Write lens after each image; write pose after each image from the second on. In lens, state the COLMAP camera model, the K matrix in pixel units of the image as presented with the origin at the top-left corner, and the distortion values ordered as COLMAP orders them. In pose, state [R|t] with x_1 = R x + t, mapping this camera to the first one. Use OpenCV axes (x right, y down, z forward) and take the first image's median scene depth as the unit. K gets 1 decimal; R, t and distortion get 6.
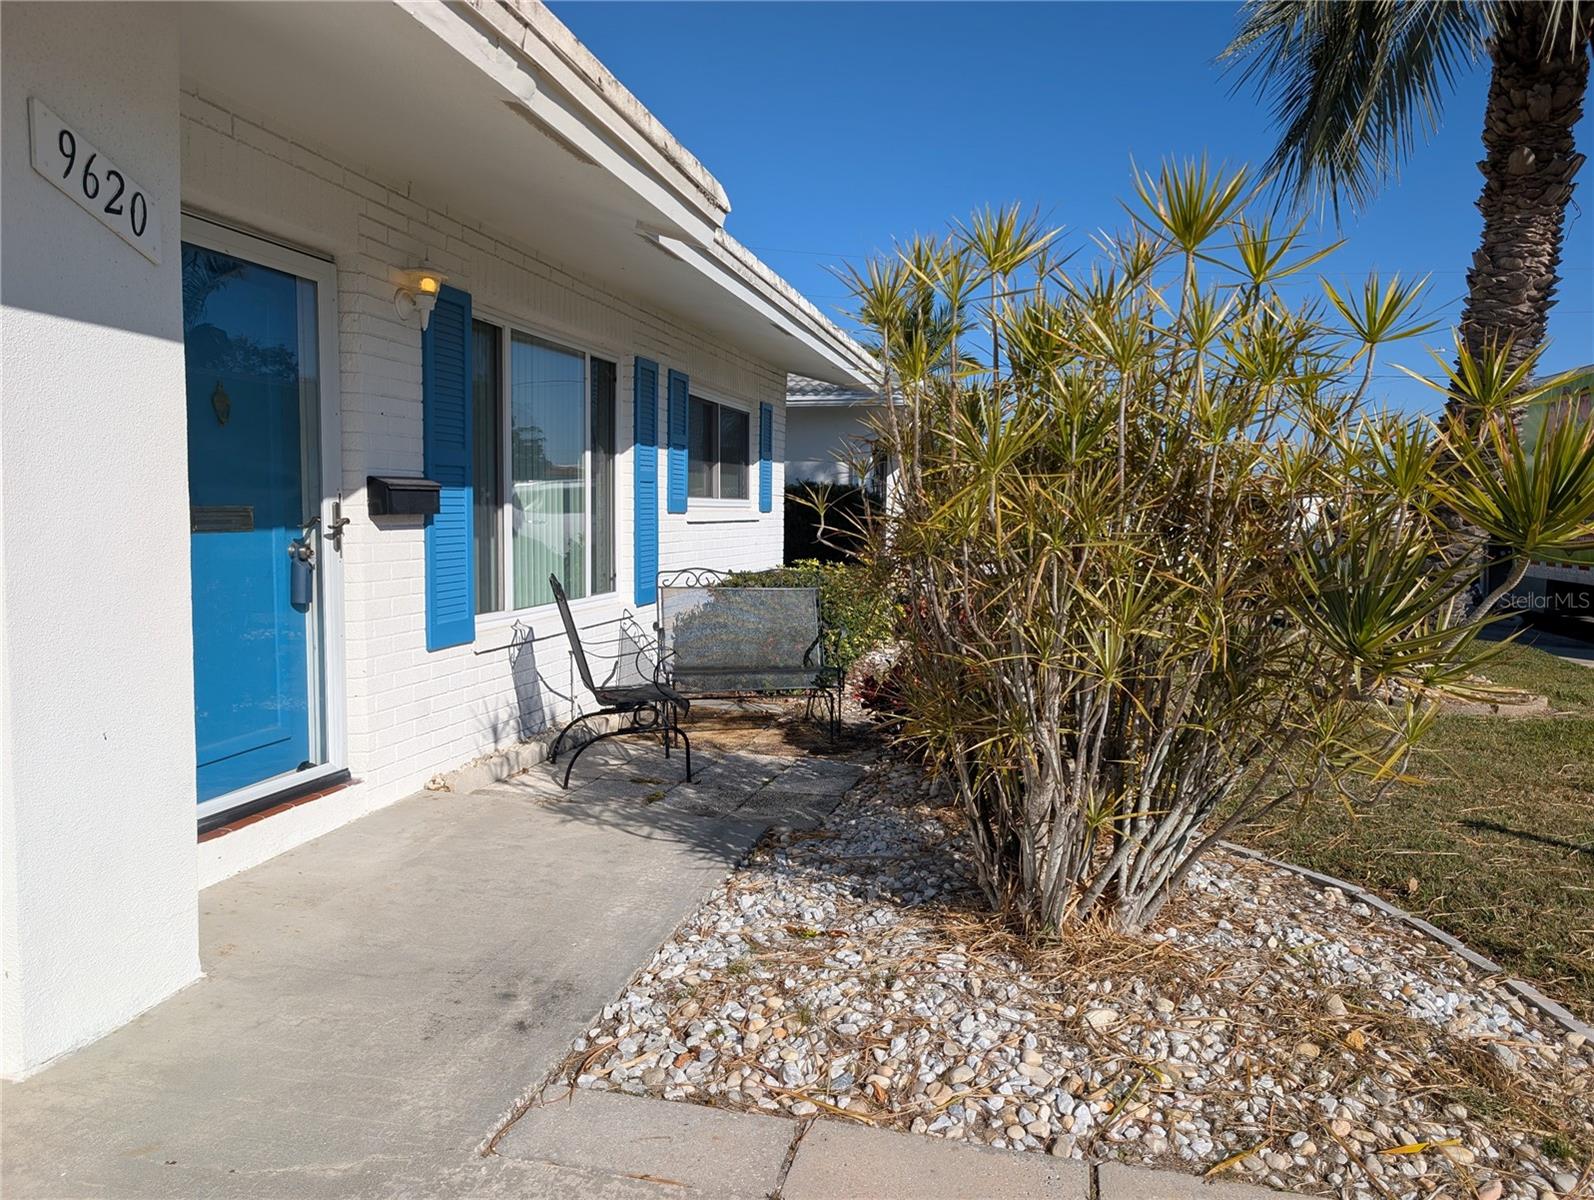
lens RADIAL K [[1185.3, 0, 796.0], [0, 1185.3, 594.2], [0, 0, 1]] dist [0.027237, -0.013042]
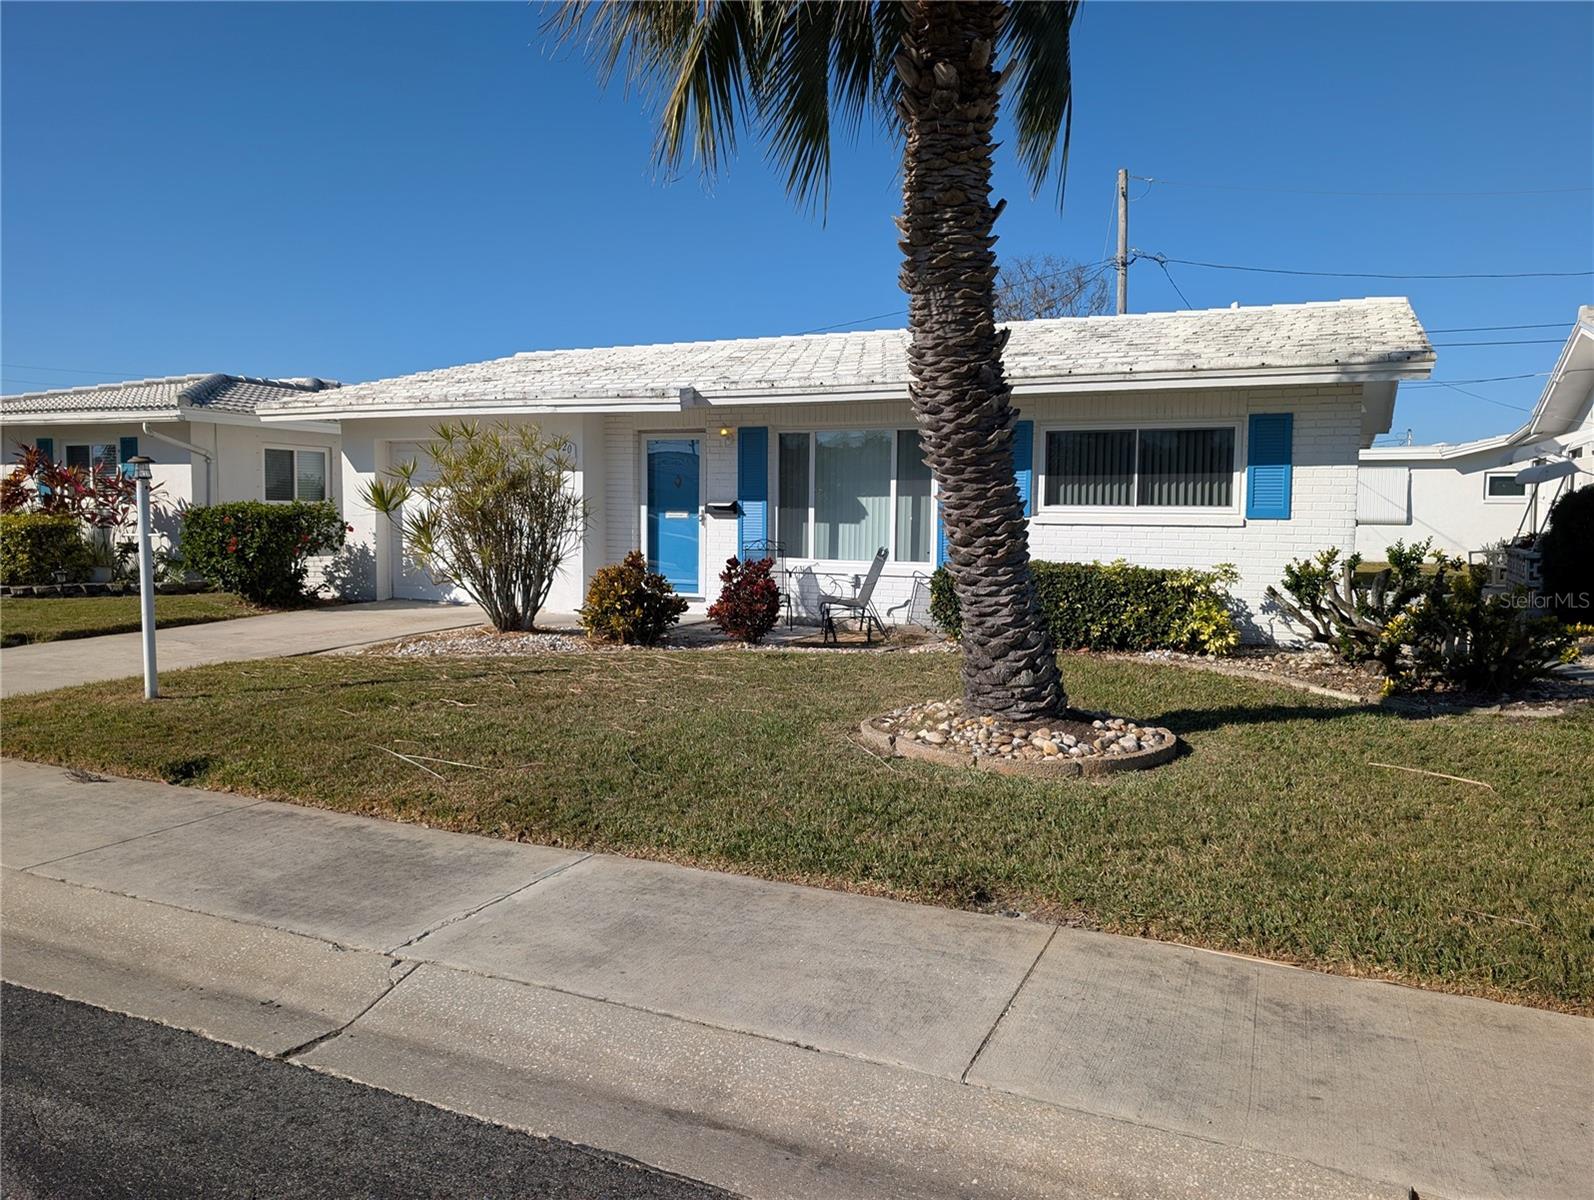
lens RADIAL K [[1185.3, 0, 796.0], [0, 1185.3, 594.2], [0, 0, 1]] dist [0.027237, -0.013042]
pose [[-0.209900, 0.070943, -0.975146, 1.617681], [-0.071877, 0.993546, 0.087753, -0.091454], [0.975077, 0.088509, -0.203446, 1.181457]]
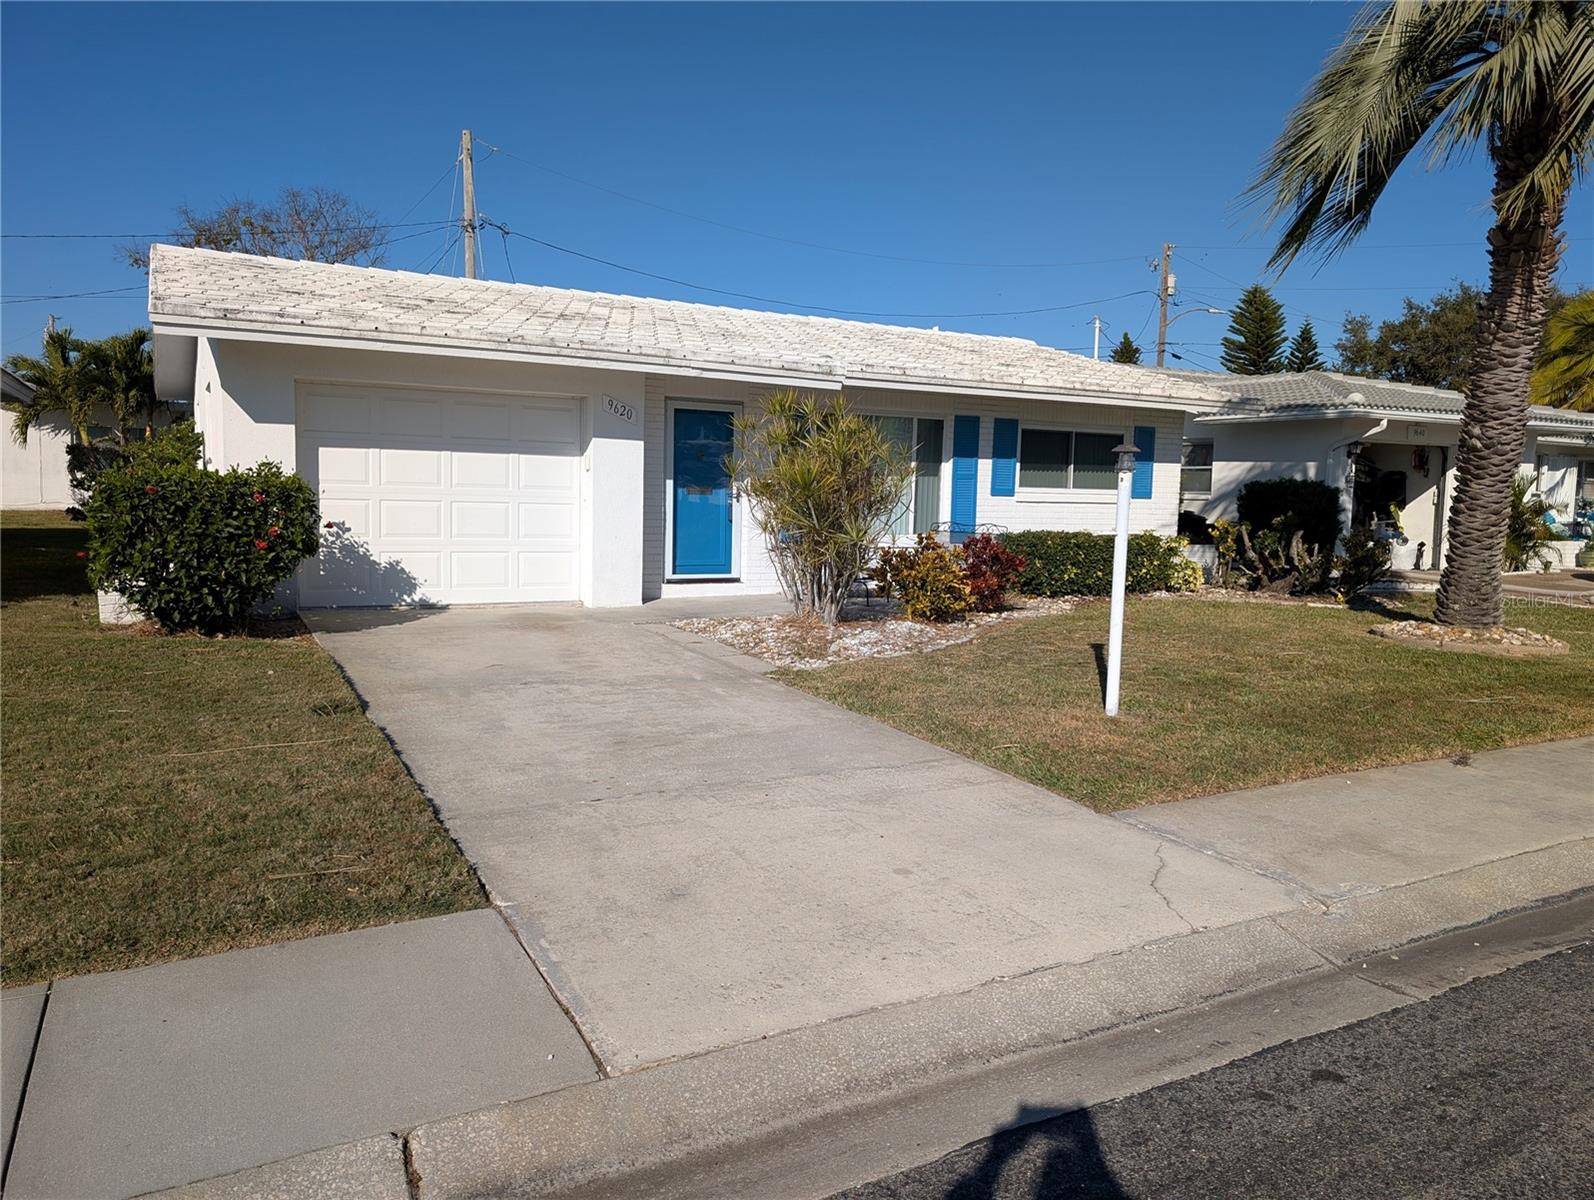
lens RADIAL K [[1185.3, 0, 796.0], [0, 1185.3, 594.2], [0, 0, 1]] dist [0.027237, -0.013042]
pose [[0.688754, 0.088511, -0.719572, 1.164070], [-0.076240, 0.995859, 0.049521, 0.021531], [0.720975, 0.020752, 0.692650, -0.584629]]
